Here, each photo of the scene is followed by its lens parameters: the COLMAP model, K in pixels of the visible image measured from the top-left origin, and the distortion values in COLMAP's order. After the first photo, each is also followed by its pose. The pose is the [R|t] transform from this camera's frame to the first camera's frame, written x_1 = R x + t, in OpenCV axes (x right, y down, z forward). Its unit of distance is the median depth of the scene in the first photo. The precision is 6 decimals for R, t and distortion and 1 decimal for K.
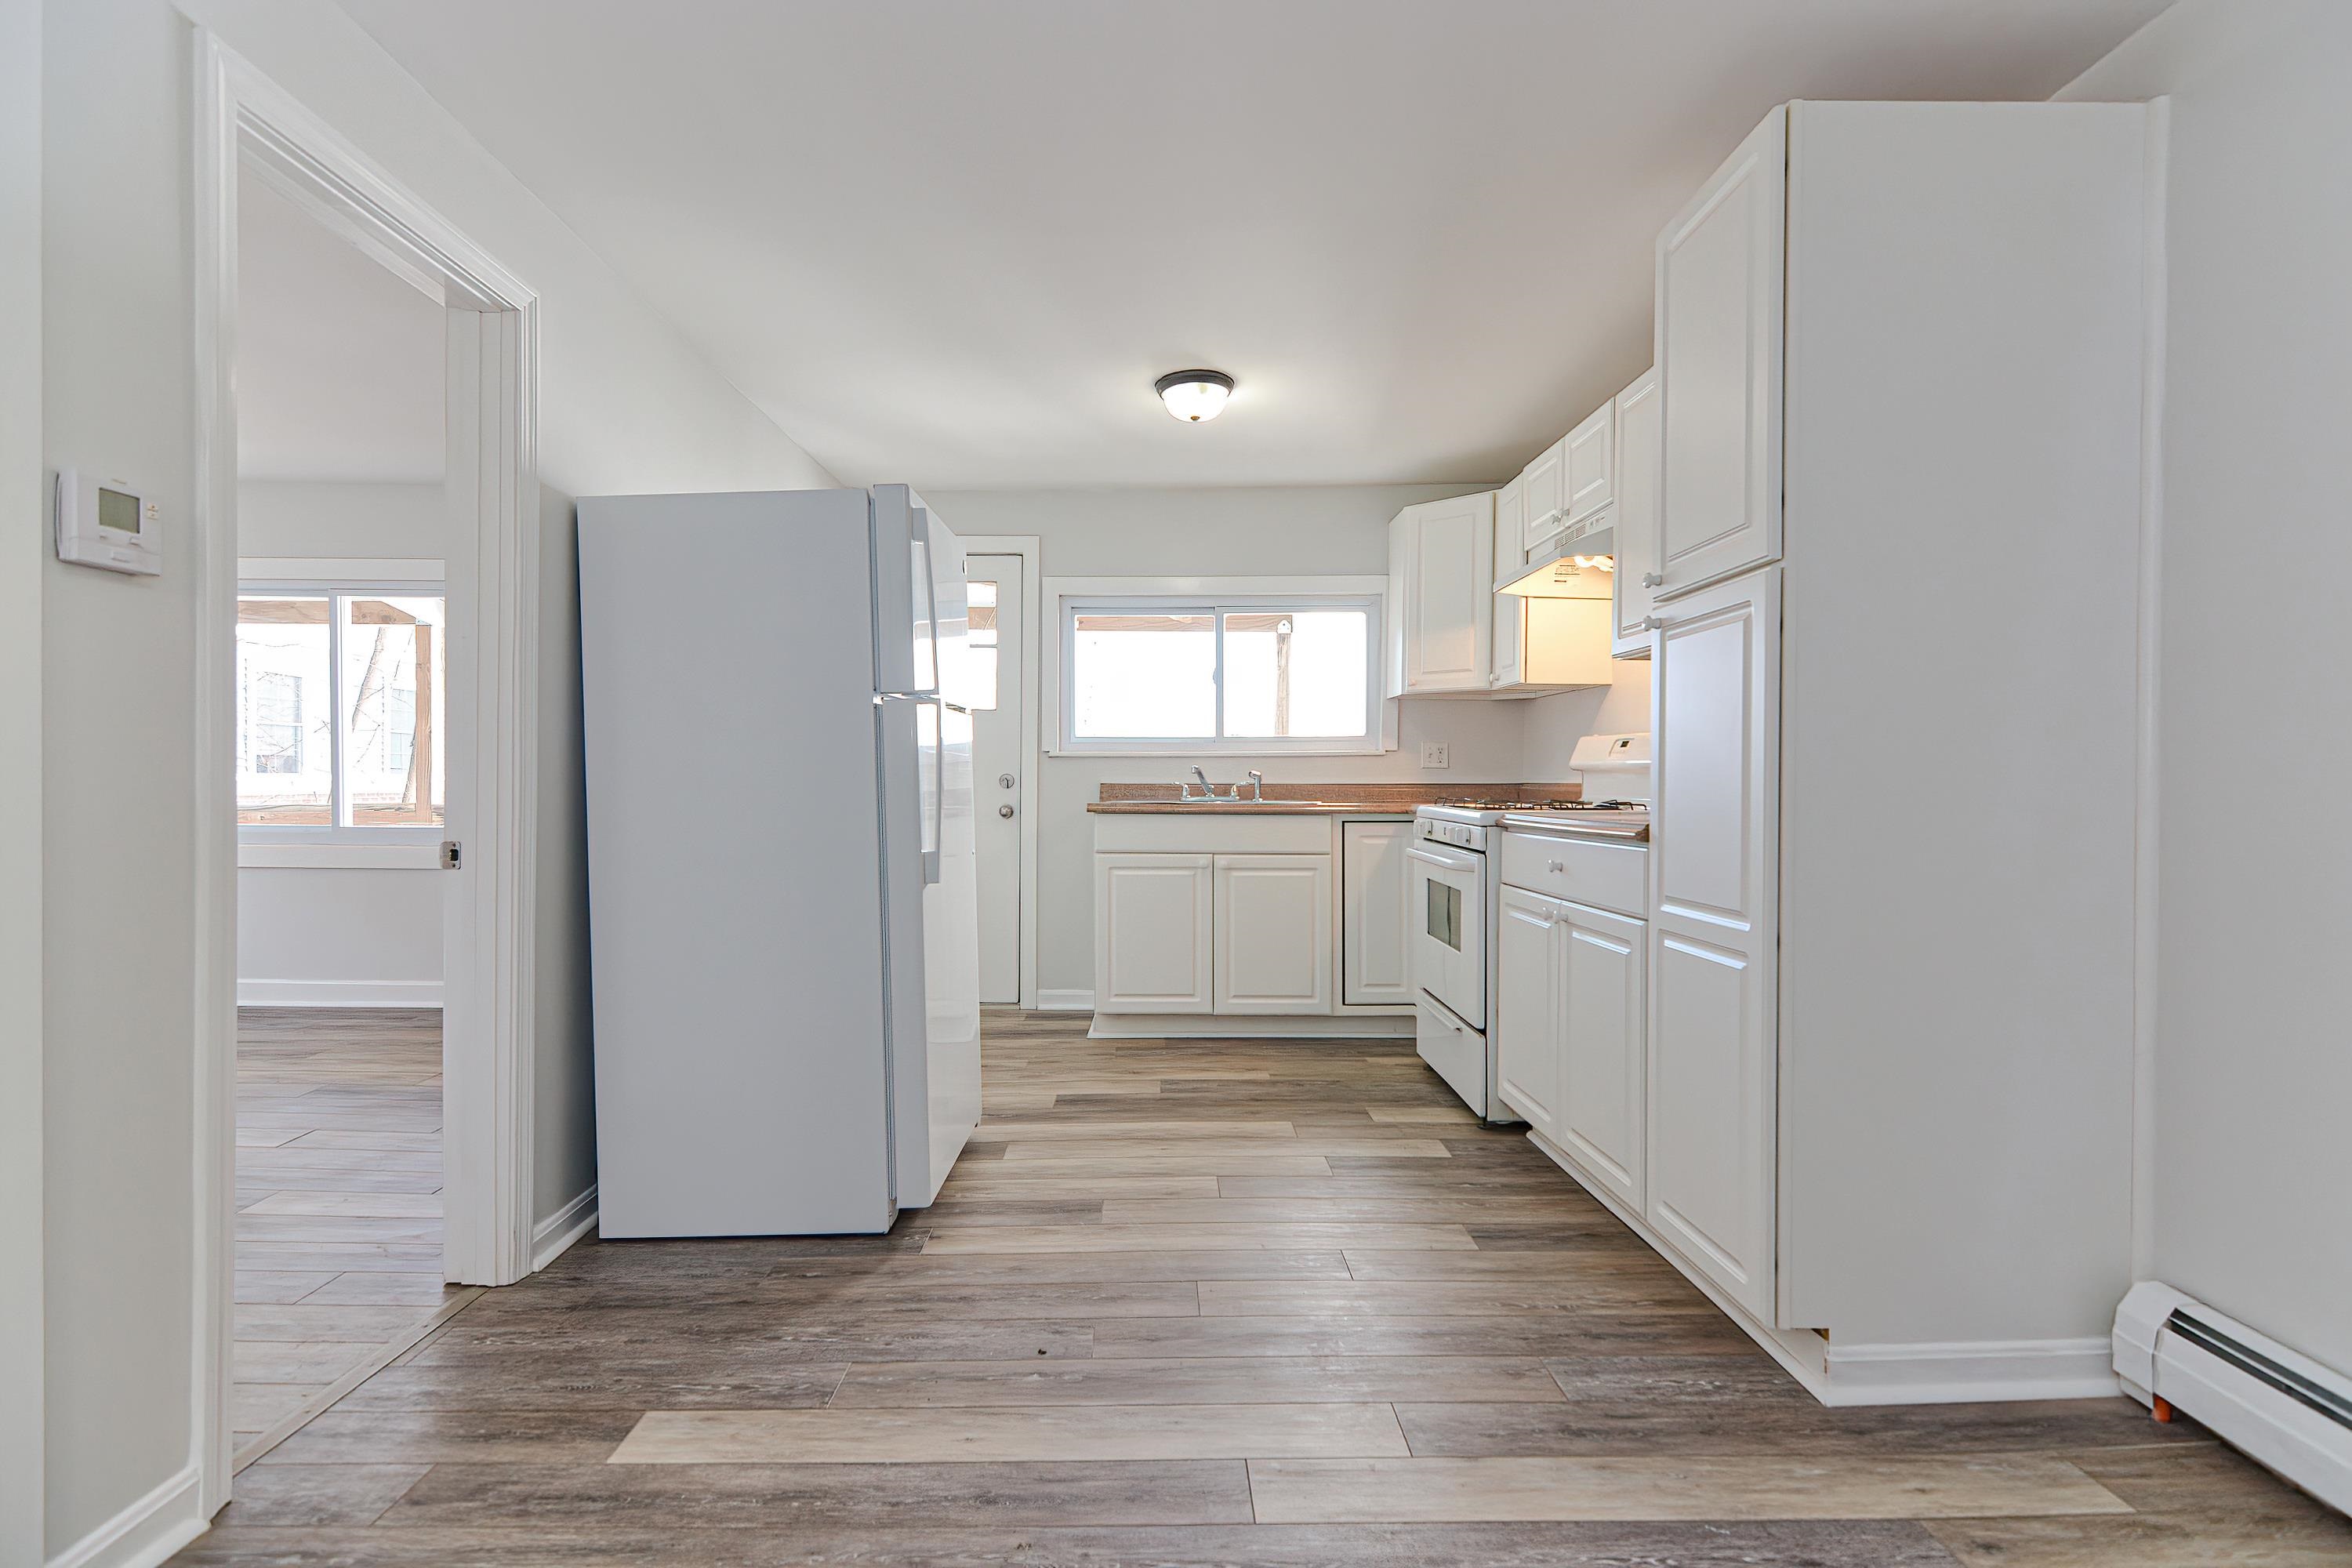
lens RADIAL K [[1120.4, 0, 1167.7], [0, 1120.4, 785.3], [0, 0, 1]] dist [-0.009610, -0.000281]
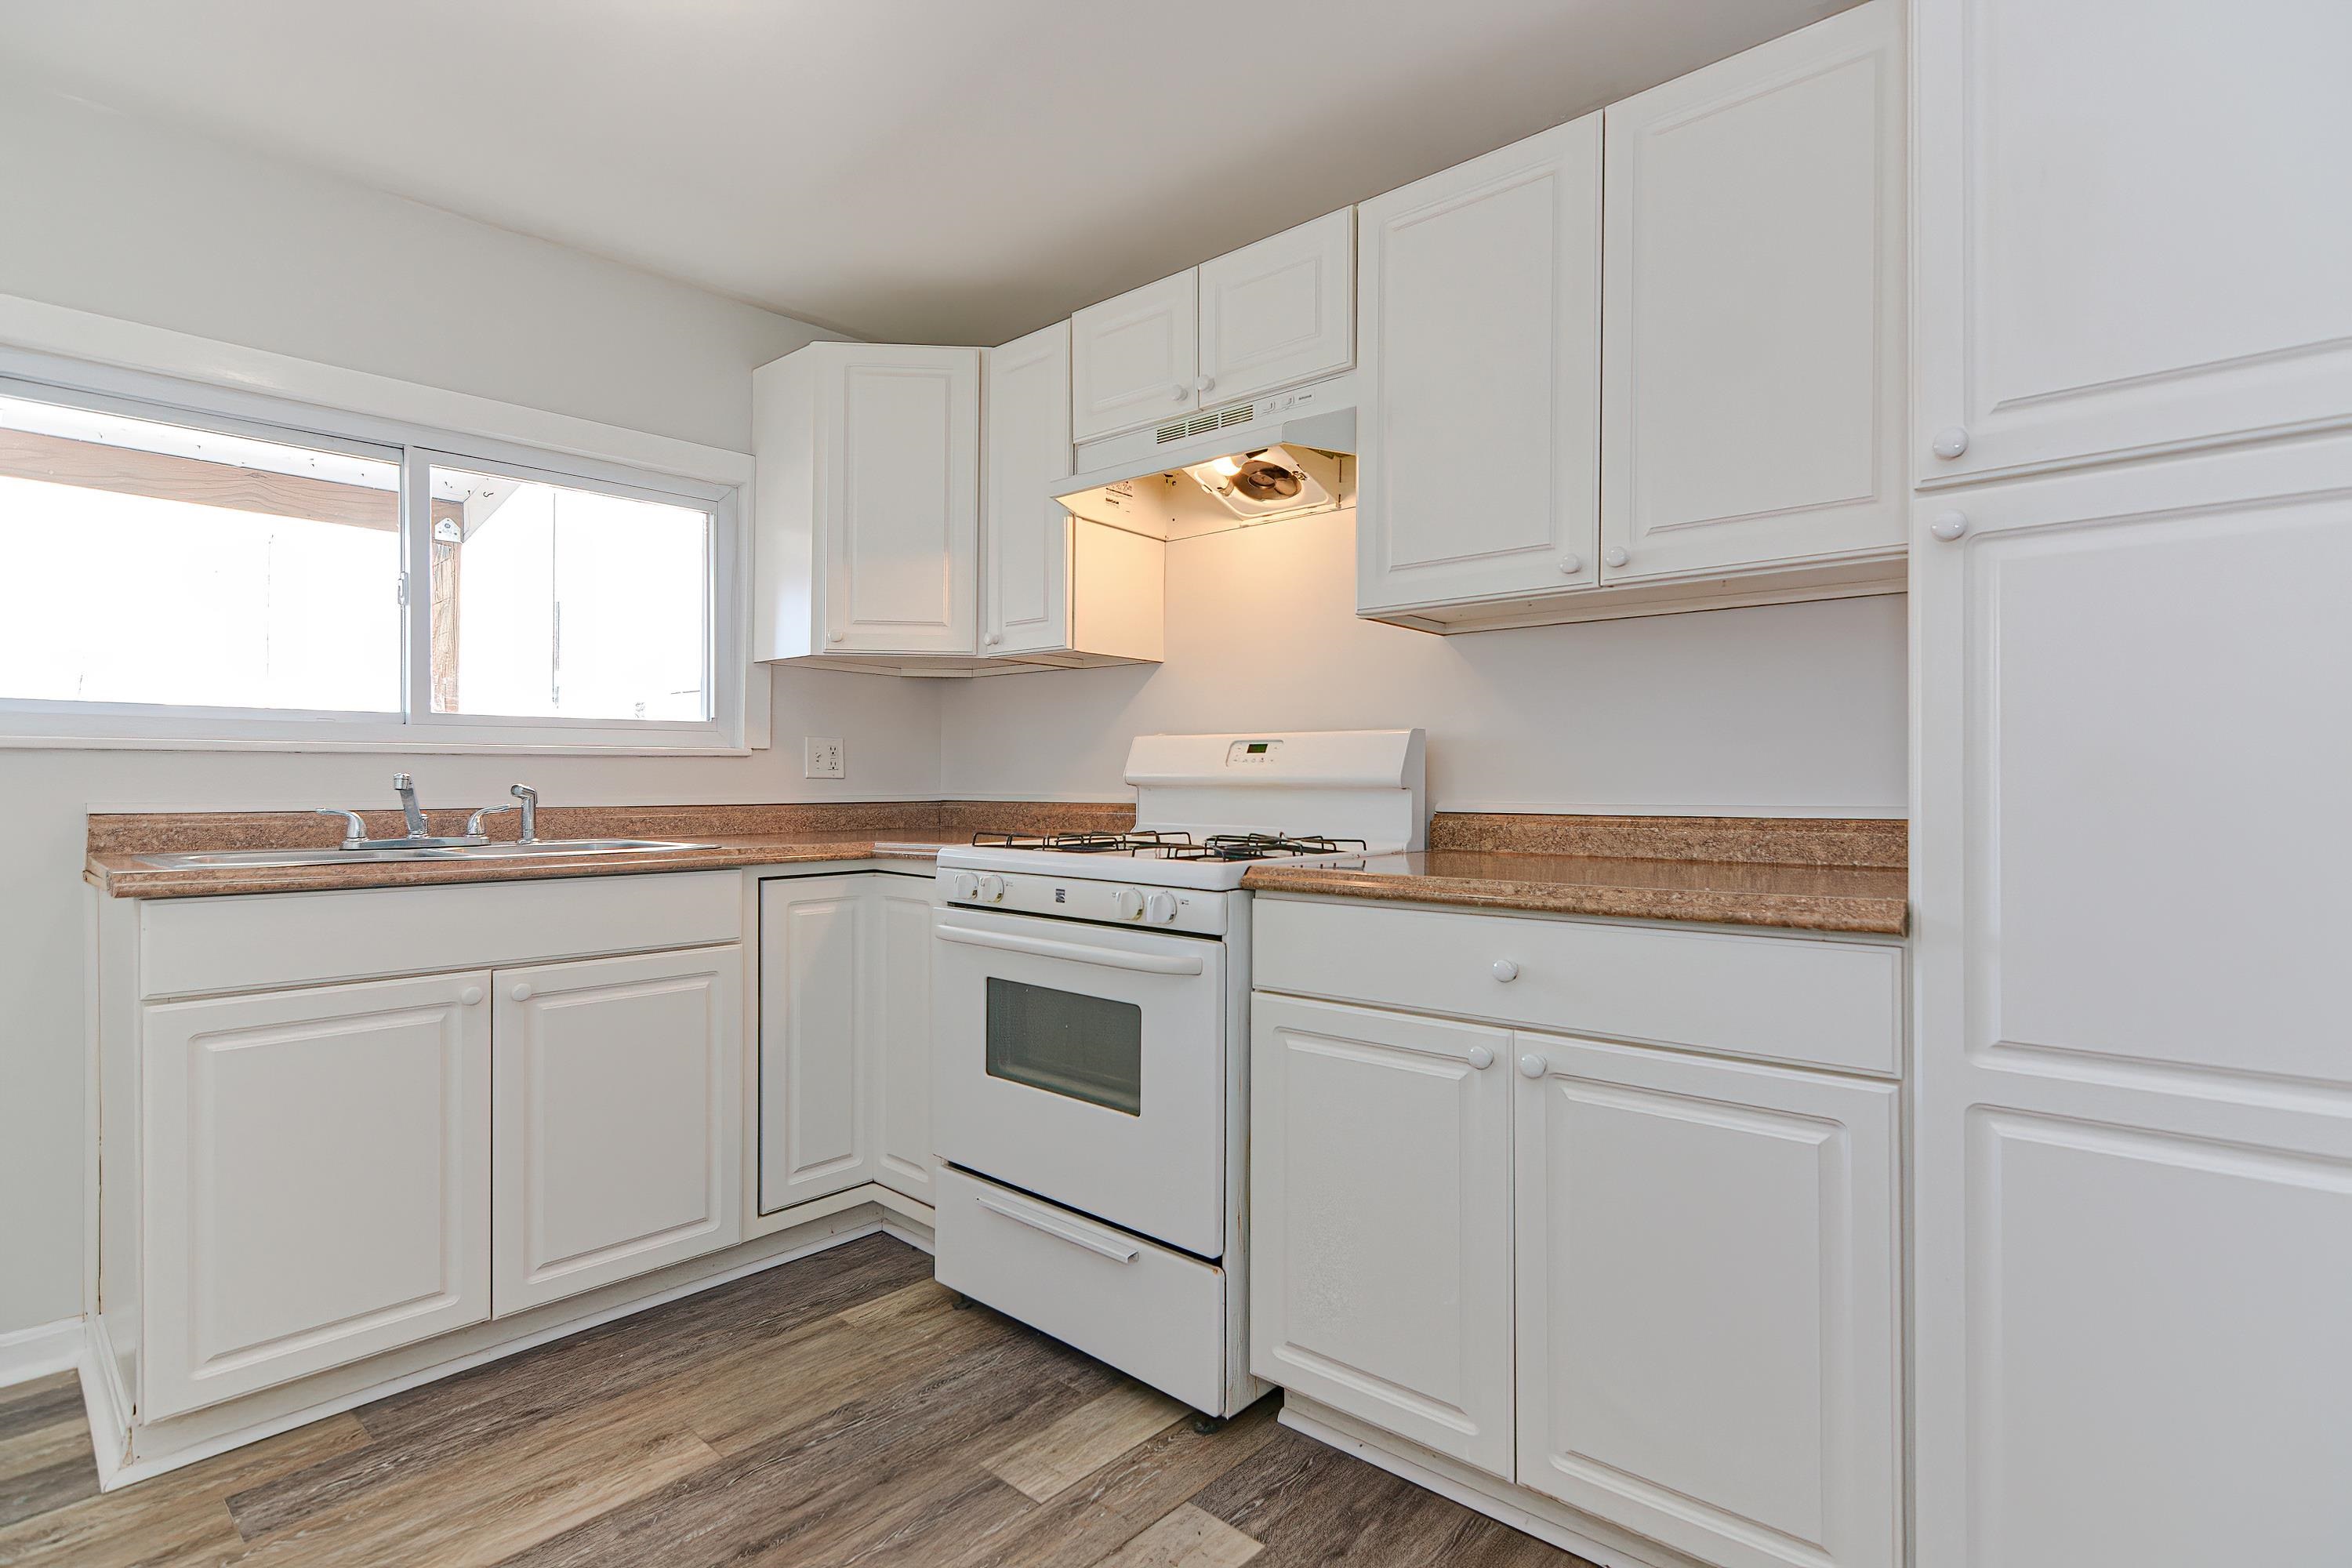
lens RADIAL K [[1120.4, 0, 1199.0], [0, 1120.4, 786.6], [0, 0, 1]] dist [-0.009610, -0.000281]
pose [[0.668738, -0.003396, 0.743491, -0.104324], [0.003480, 0.999993, 0.001438, -0.012366], [-0.743490, 0.001626, 0.668745, 0.489550]]
